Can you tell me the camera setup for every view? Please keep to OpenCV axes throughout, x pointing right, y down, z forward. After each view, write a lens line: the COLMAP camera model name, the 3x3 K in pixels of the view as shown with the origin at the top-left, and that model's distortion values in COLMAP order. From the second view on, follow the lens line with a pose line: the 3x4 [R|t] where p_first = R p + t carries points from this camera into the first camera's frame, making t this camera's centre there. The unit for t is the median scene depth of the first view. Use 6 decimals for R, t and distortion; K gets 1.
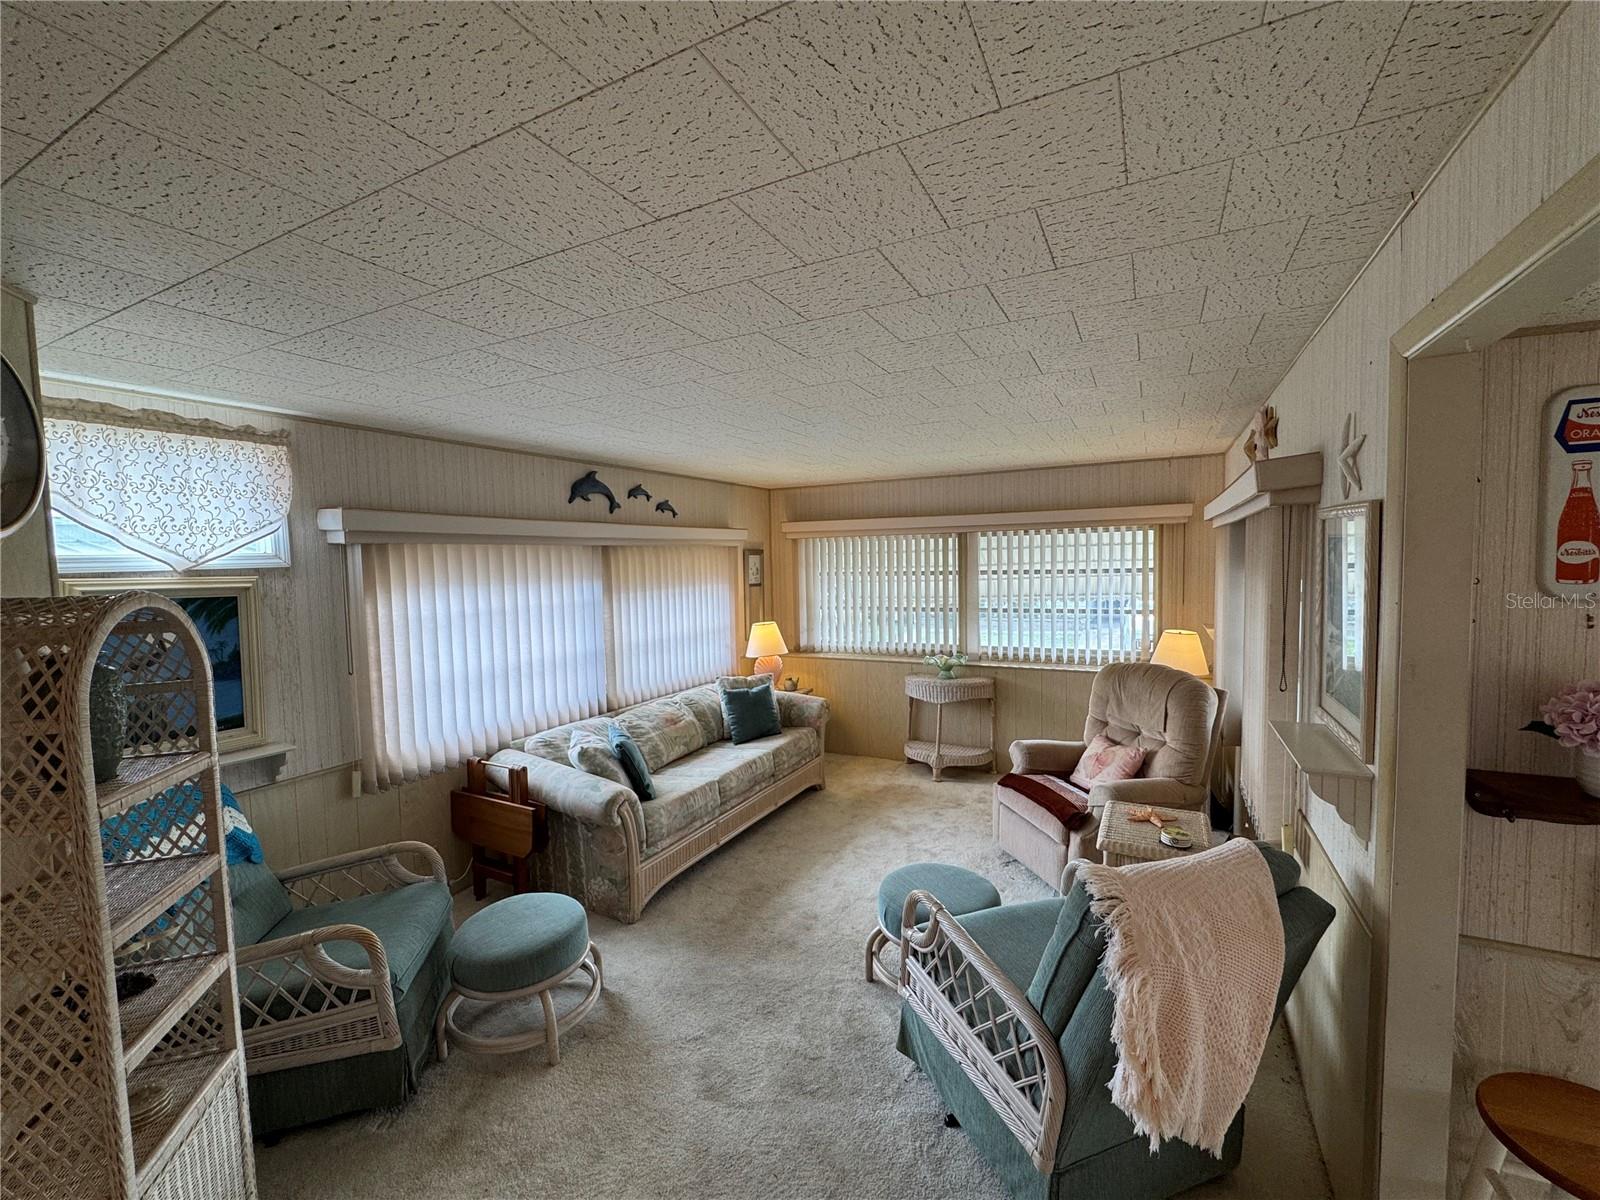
lens RADIAL K [[675.8, 0, 799.8], [0, 675.8, 602.8], [0, 0, 1]] dist [-0.001878, -0.000018]
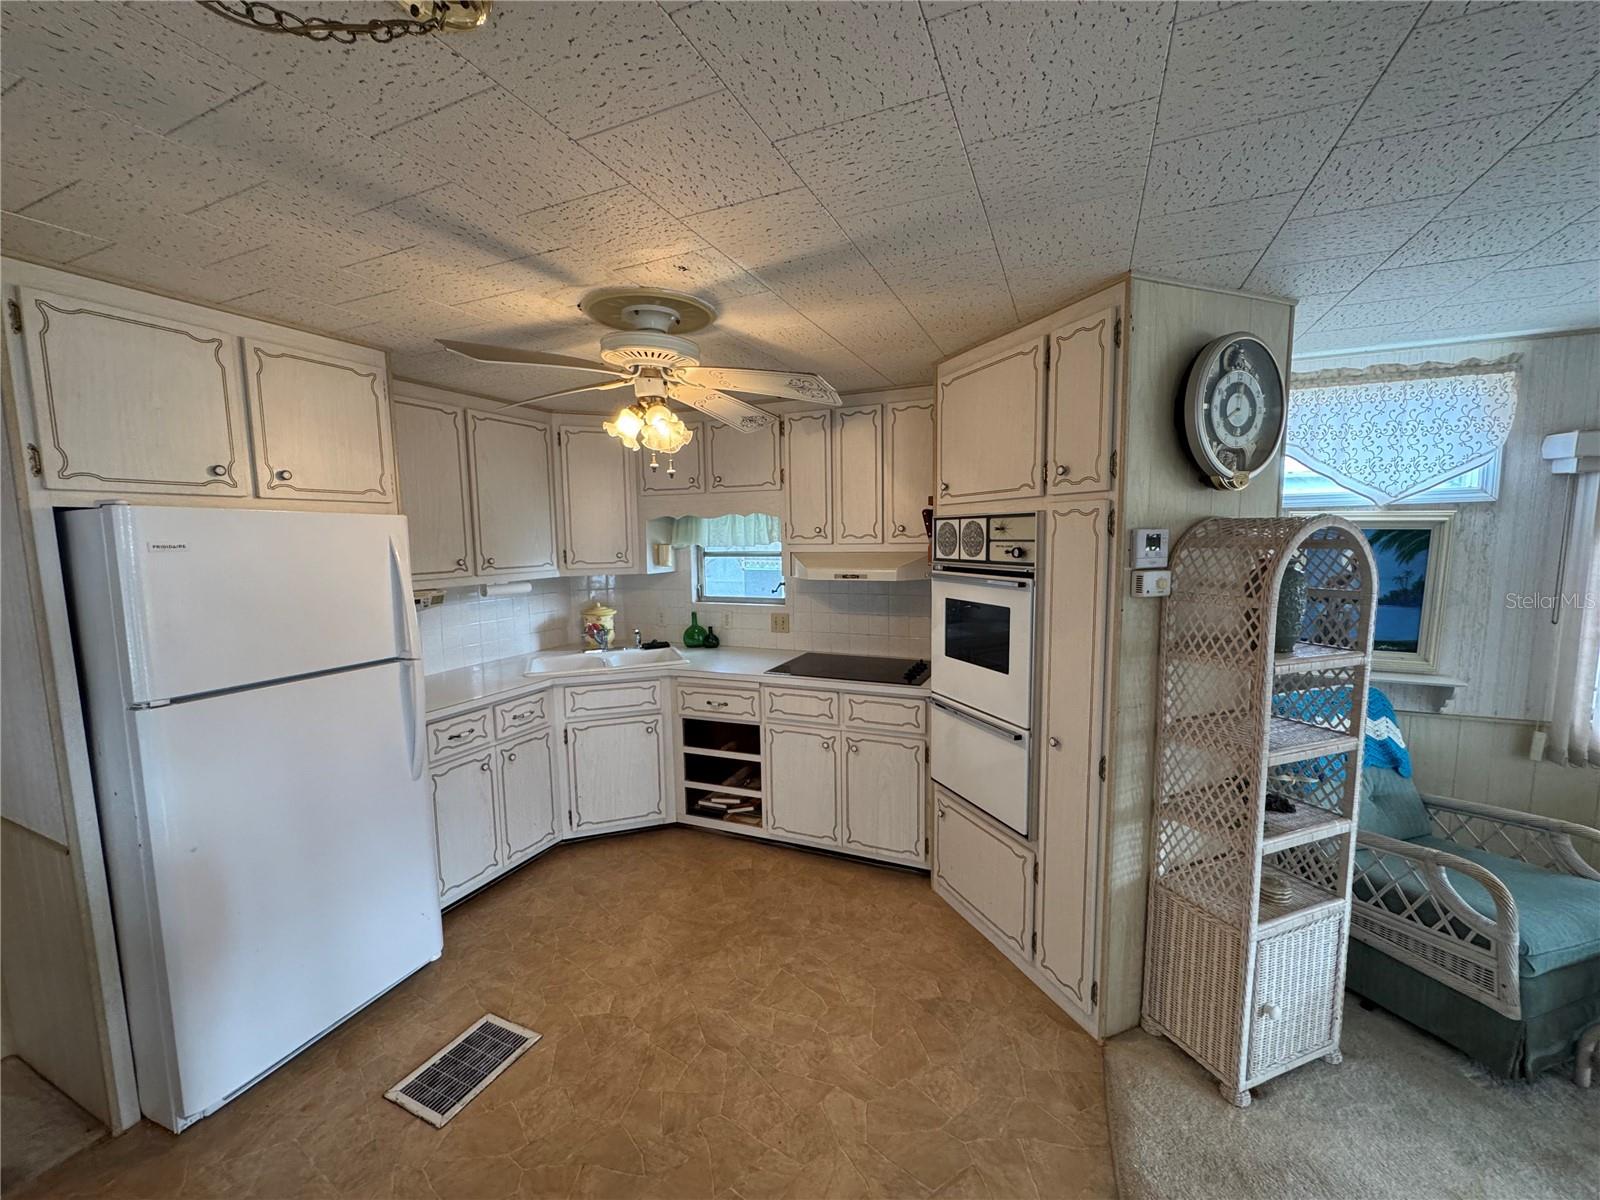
lens RADIAL K [[637.5, 0, 800.0], [0, 637.5, 600.0], [0, 0, 1]] dist [-0.004388, 0.000493]
pose [[0.064642, 0.131143, -0.989254, 0.124264], [-0.050637, 0.990481, 0.127996, 0.029006], [0.996623, 0.041819, 0.070668, -0.058395]]
